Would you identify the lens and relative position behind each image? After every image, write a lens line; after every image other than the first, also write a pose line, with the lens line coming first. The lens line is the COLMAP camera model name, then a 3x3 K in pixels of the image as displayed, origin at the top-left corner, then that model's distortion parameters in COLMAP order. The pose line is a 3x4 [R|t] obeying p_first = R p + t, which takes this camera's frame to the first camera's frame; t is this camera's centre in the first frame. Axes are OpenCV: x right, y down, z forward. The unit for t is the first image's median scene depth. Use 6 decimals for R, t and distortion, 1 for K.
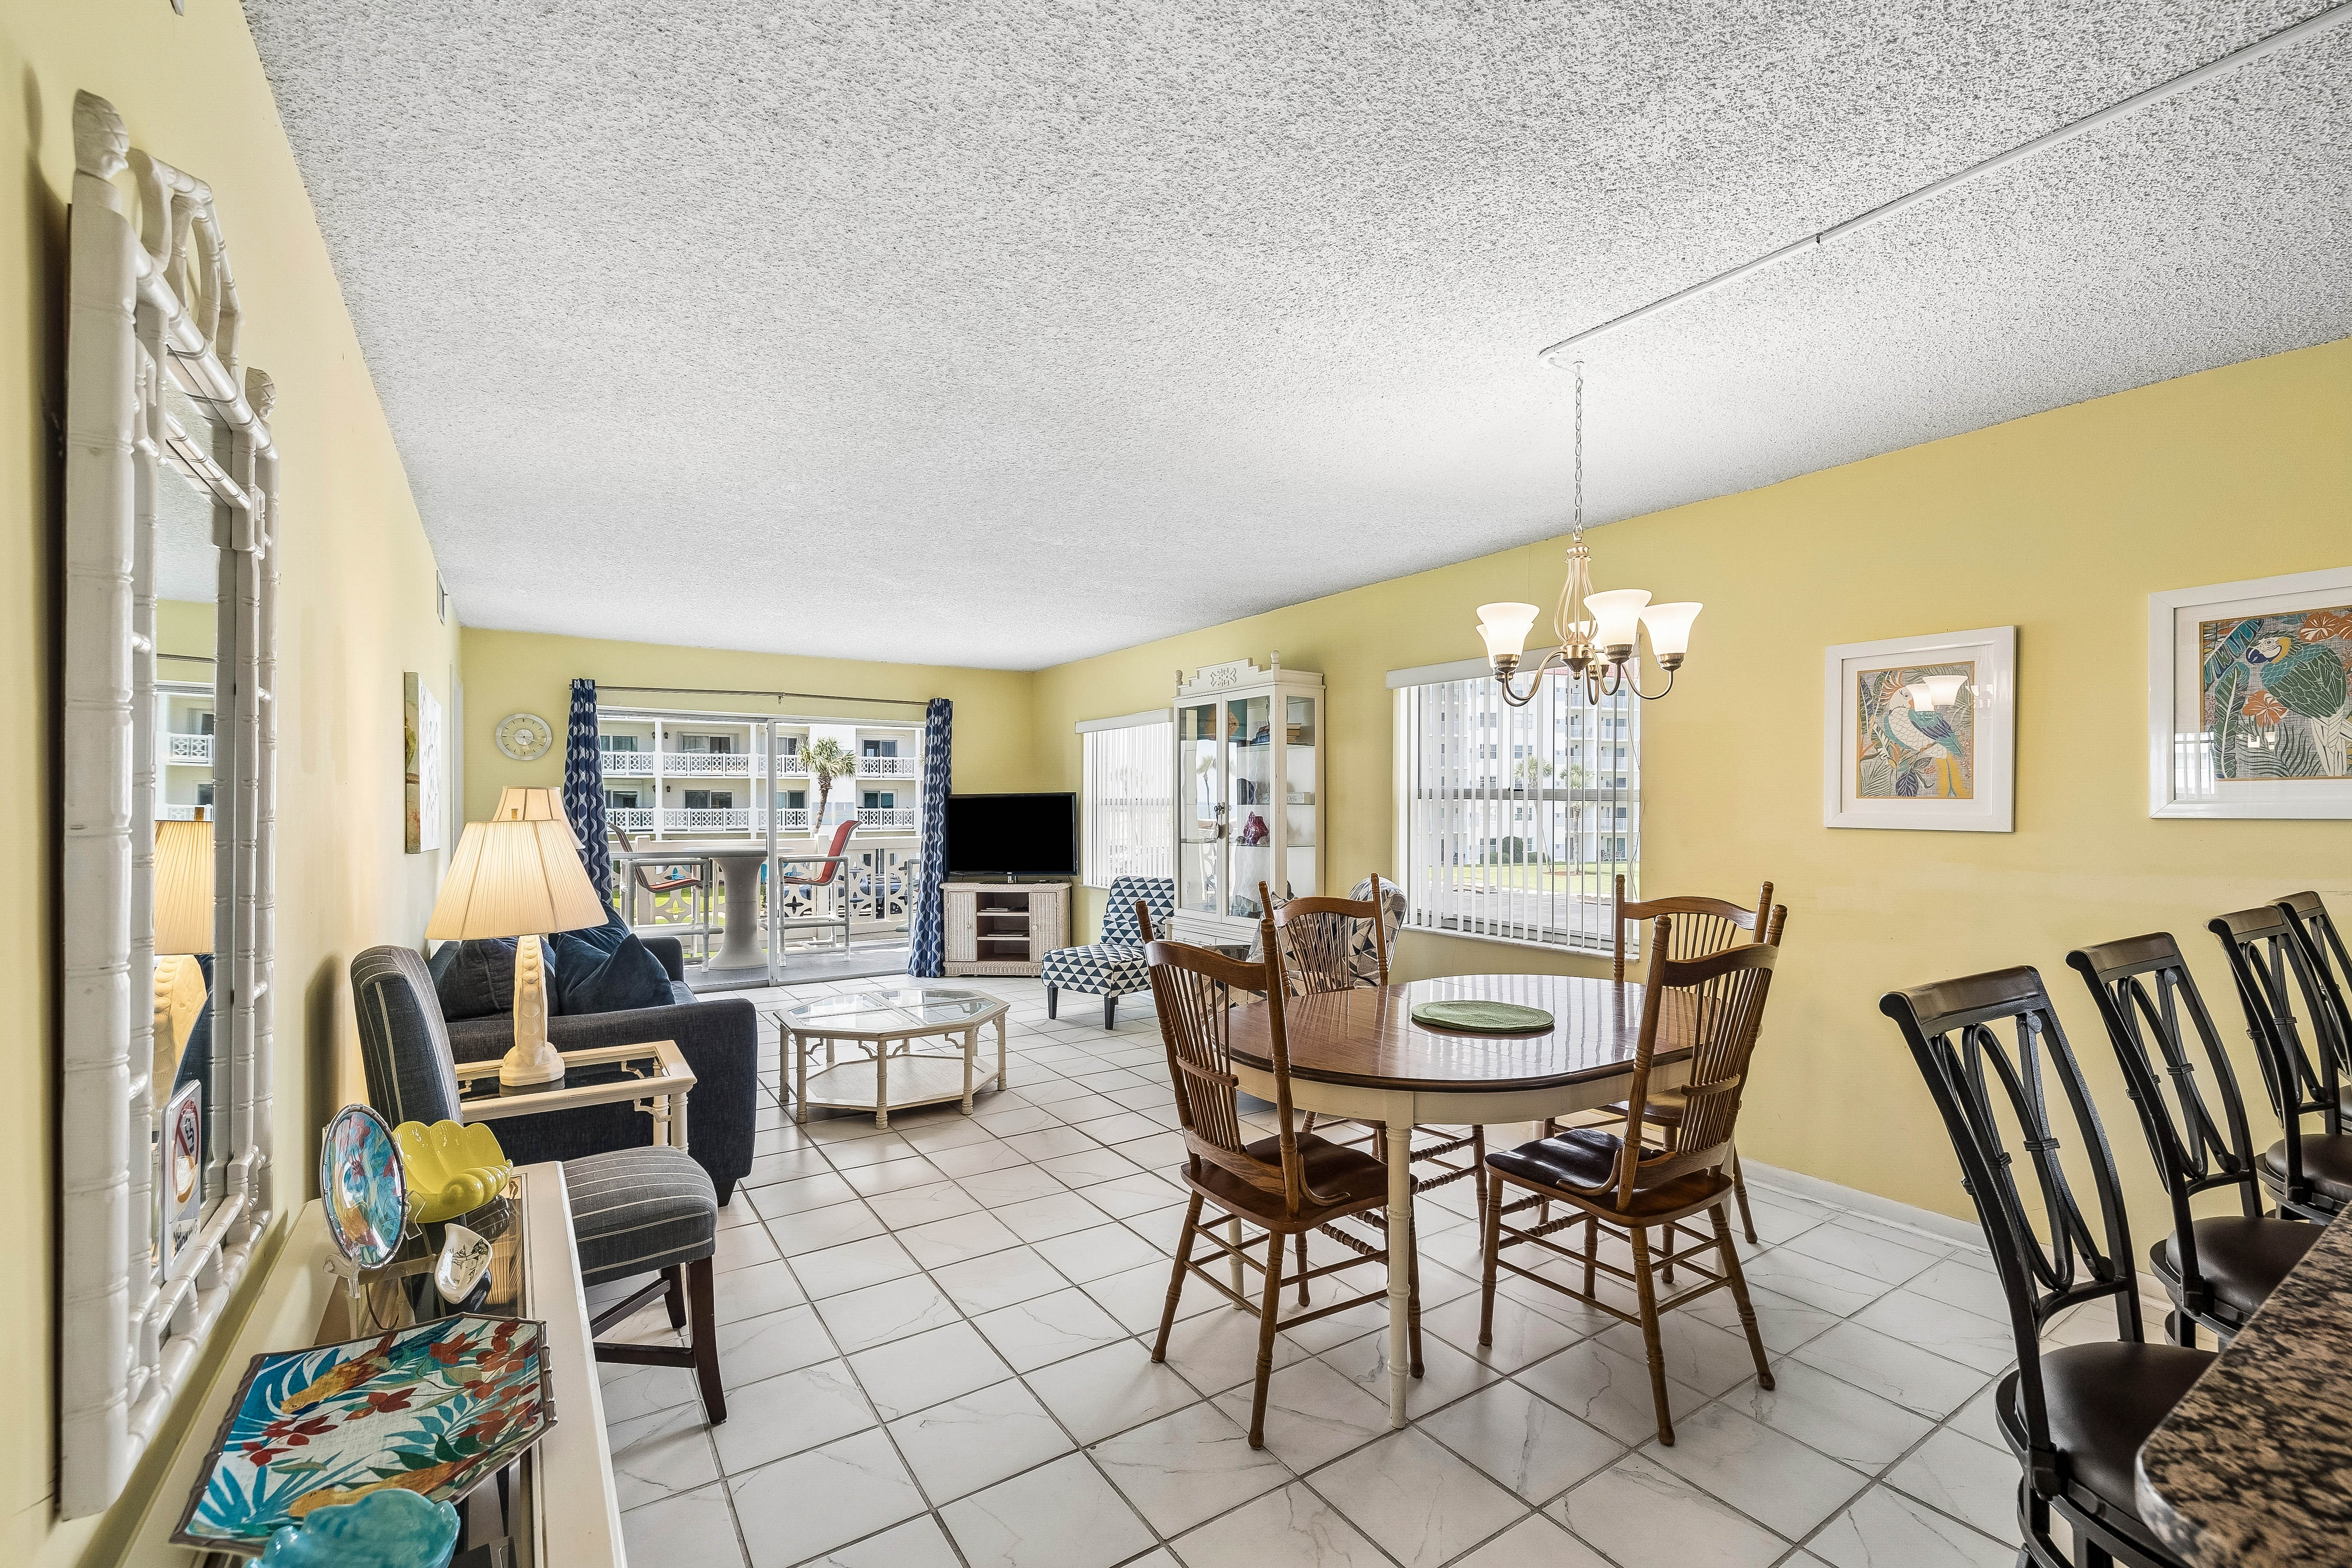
lens RADIAL K [[989.1, 0, 1174.2], [0, 989.1, 805.5], [0, 0, 1]] dist [0.001573, -0.000254]
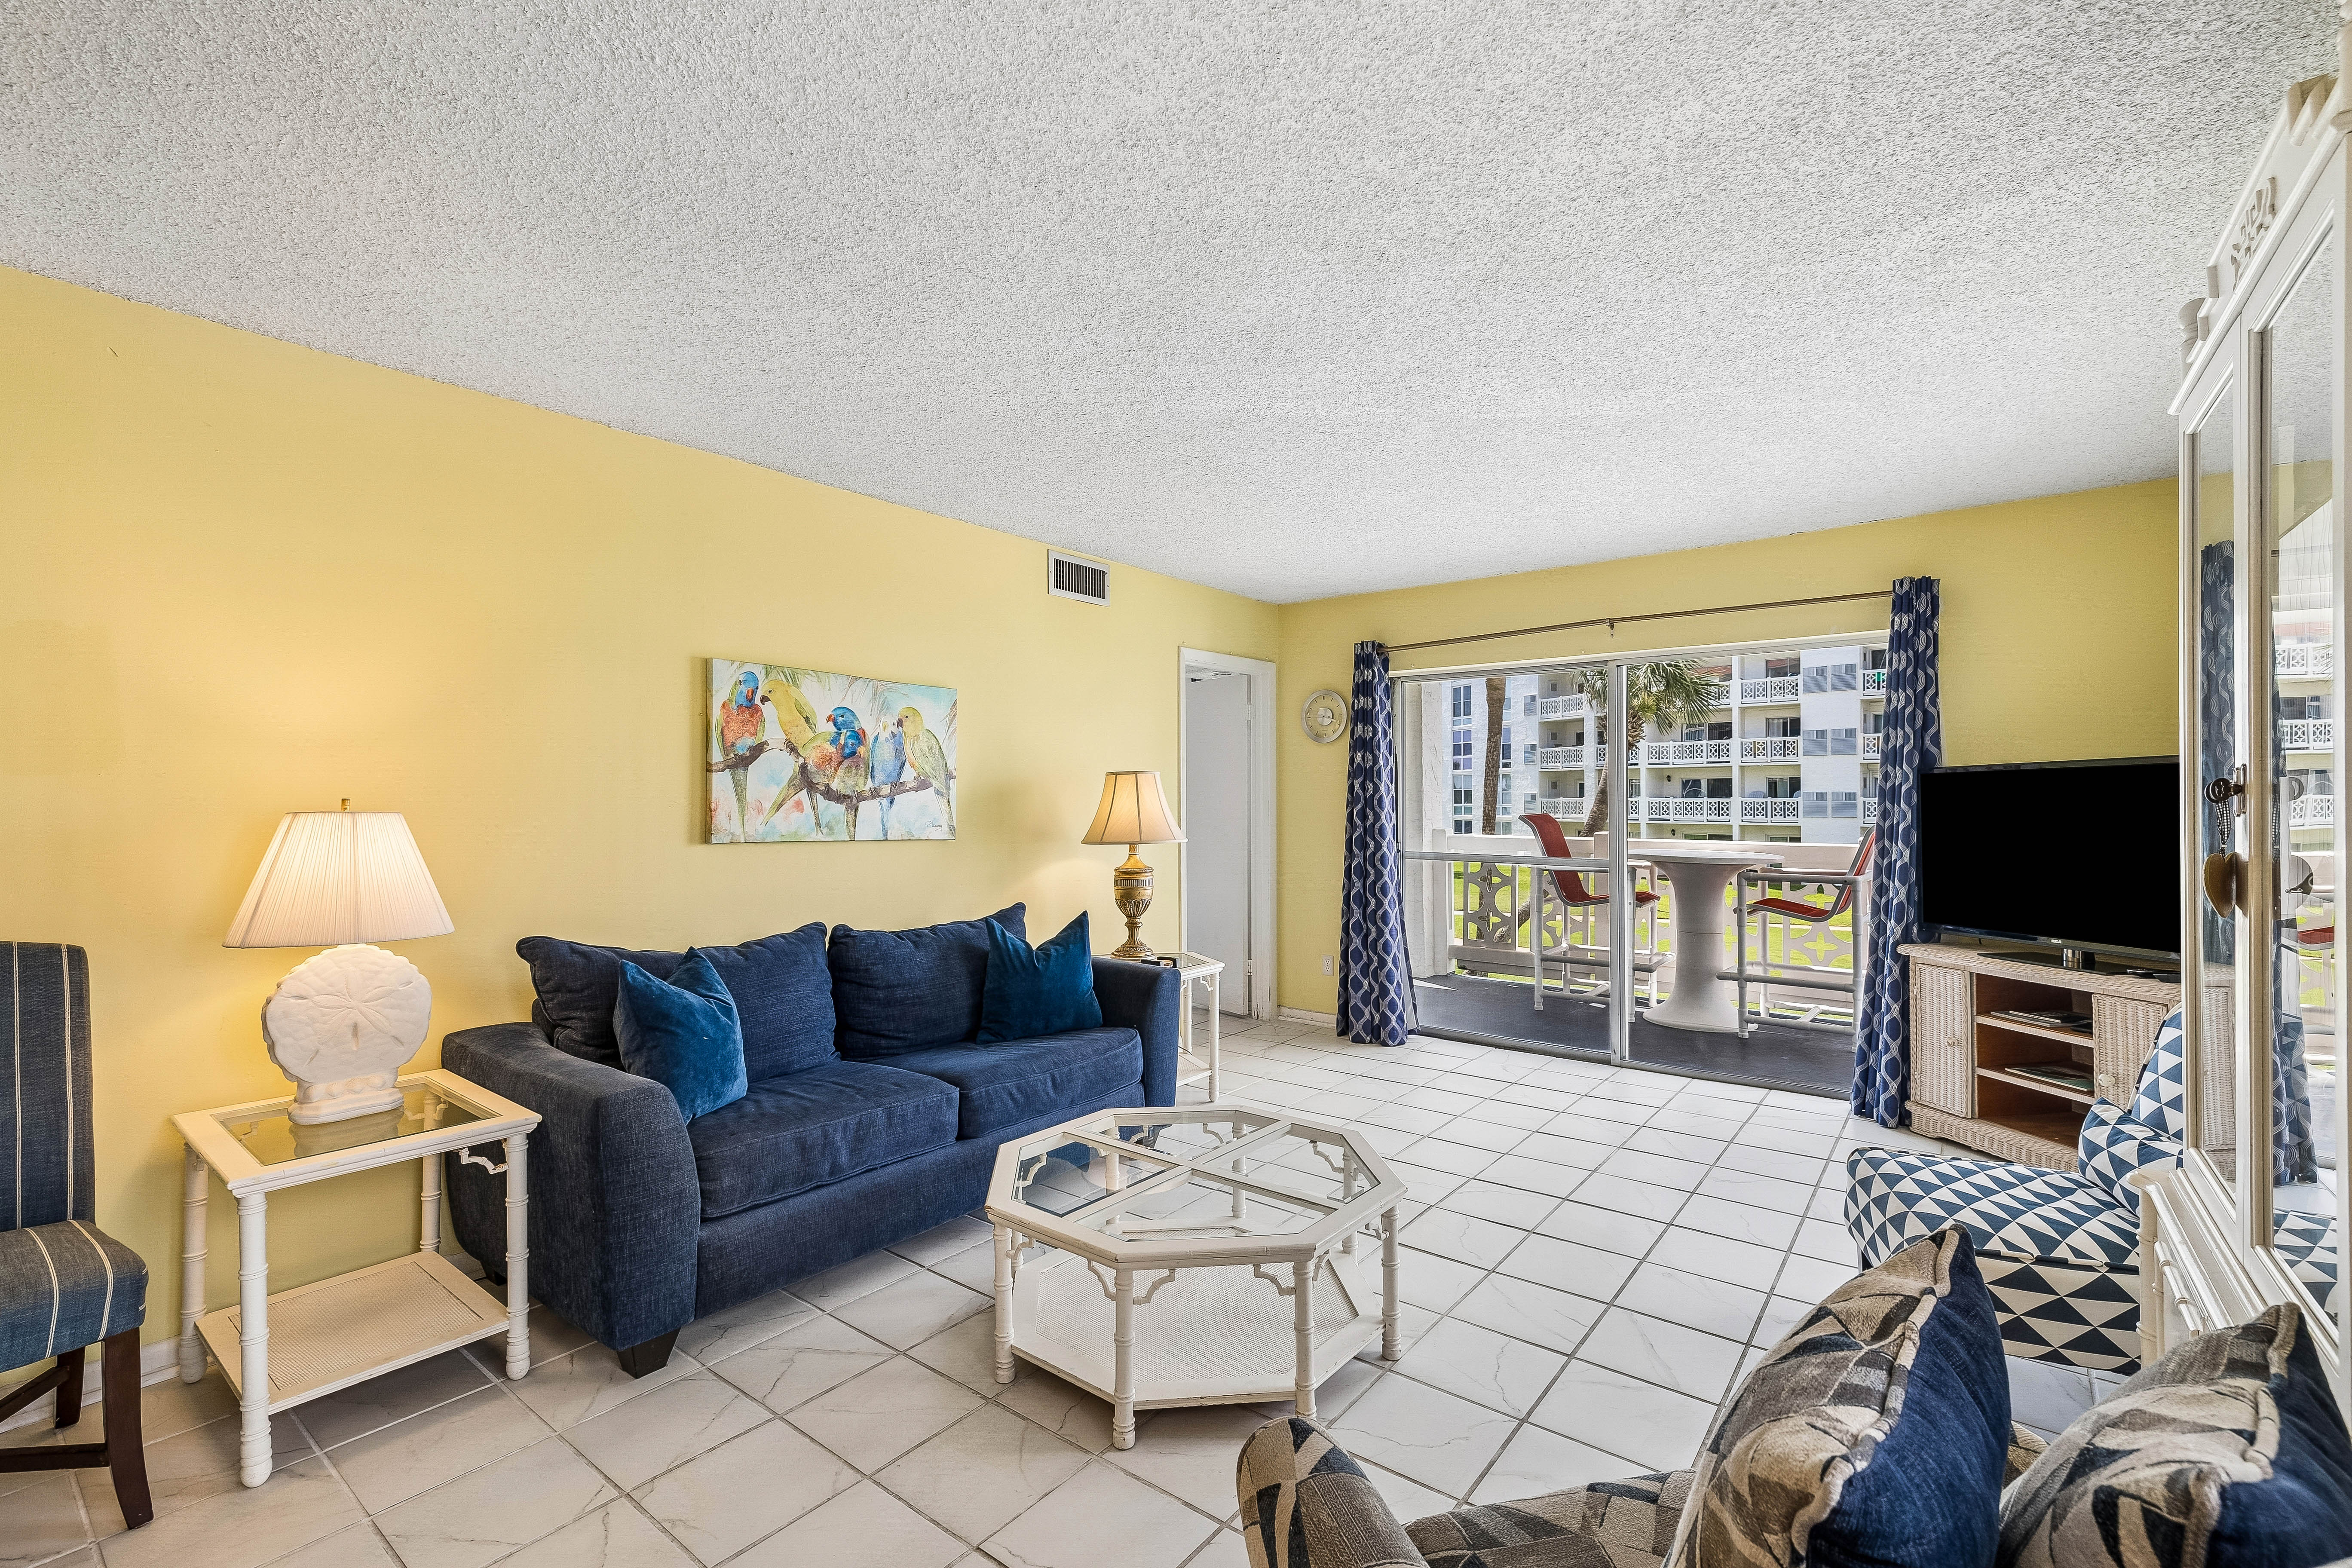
lens RADIAL K [[989.1, 0, 1168.1], [0, 989.1, 804.0], [0, 0, 1]] dist [0.001573, -0.000254]
pose [[0.319378, 0.002688, -0.947623, 0.159450], [0.004455, 0.999981, 0.004338, 0.004771], [0.947617, -0.005607, 0.319360, 0.631807]]
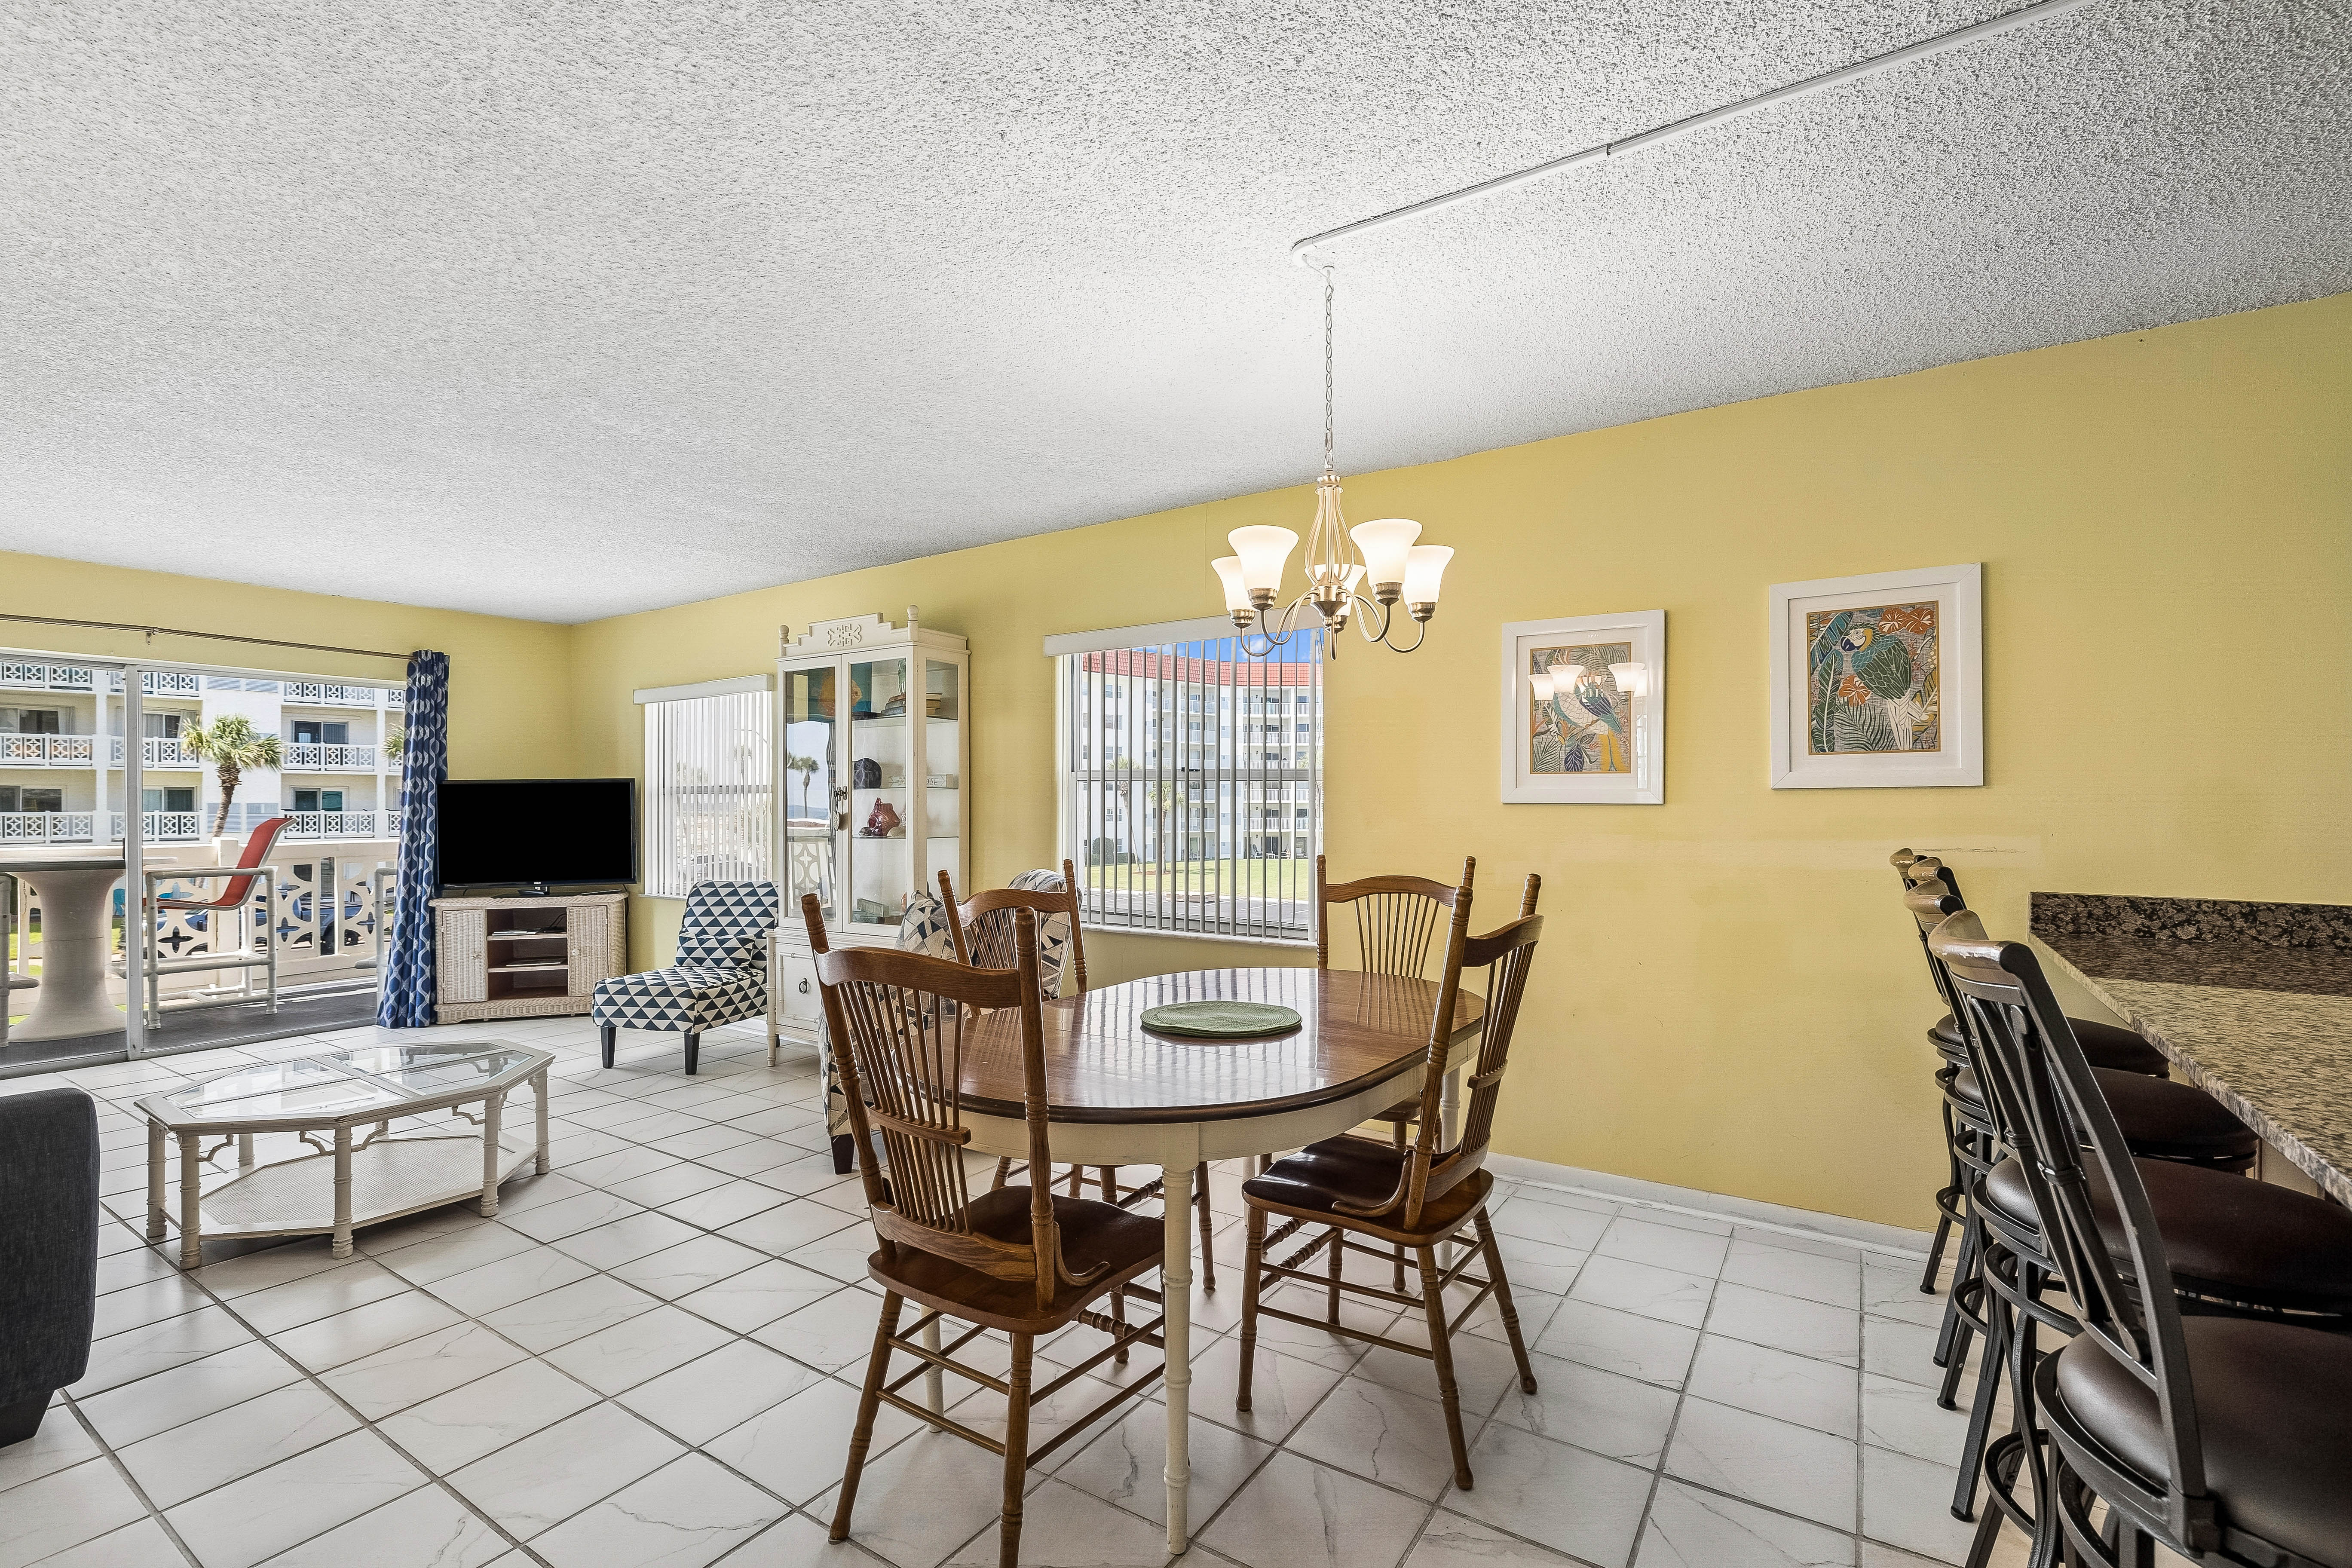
lens RADIAL K [[1042.2, 0, 1175.9], [0, 1042.2, 804.2], [0, 0, 1]] dist [-0.010451, 0.004099]
pose [[0.920381, -0.000739, 0.391022, -0.033818], [0.002097, 0.999993, -0.003046, 0.014166], [-0.391017, 0.003624, 0.920376, 0.086587]]
